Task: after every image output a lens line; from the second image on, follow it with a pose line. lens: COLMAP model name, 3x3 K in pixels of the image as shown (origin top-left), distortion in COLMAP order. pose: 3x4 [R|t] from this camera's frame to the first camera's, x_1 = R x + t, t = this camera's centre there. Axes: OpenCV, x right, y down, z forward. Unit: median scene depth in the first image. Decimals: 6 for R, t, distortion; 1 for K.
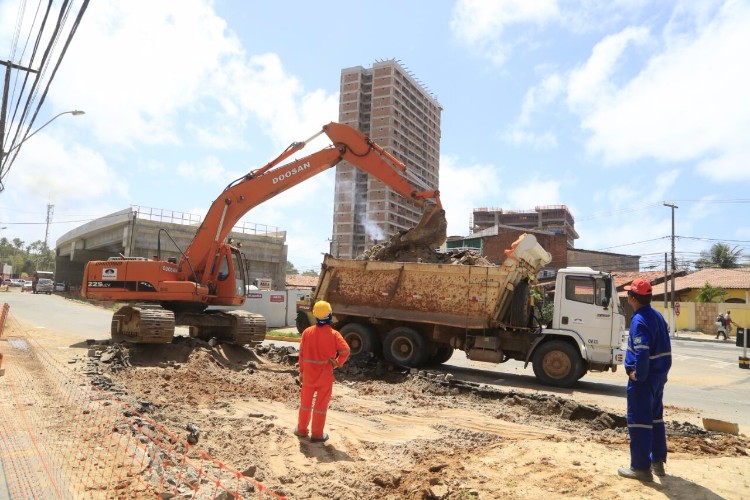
lens RADIAL K [[517.5, 0, 375.0], [0, 517.5, 250.0], [0, 0, 1]] dist [-0.109600, 0.065592]
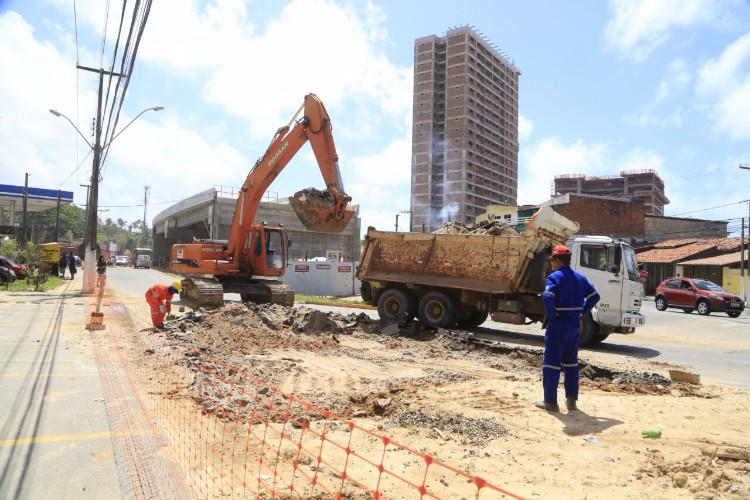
lens RADIAL K [[517.5, 0, 375.0], [0, 517.5, 250.0], [0, 0, 1]] dist [-0.109600, 0.065592]
pose [[0.987101, -0.015000, -0.159397, 0.077756], [0.023838, 0.998274, 0.053680, -0.003011], [0.158316, -0.056788, 0.985754, -0.083421]]
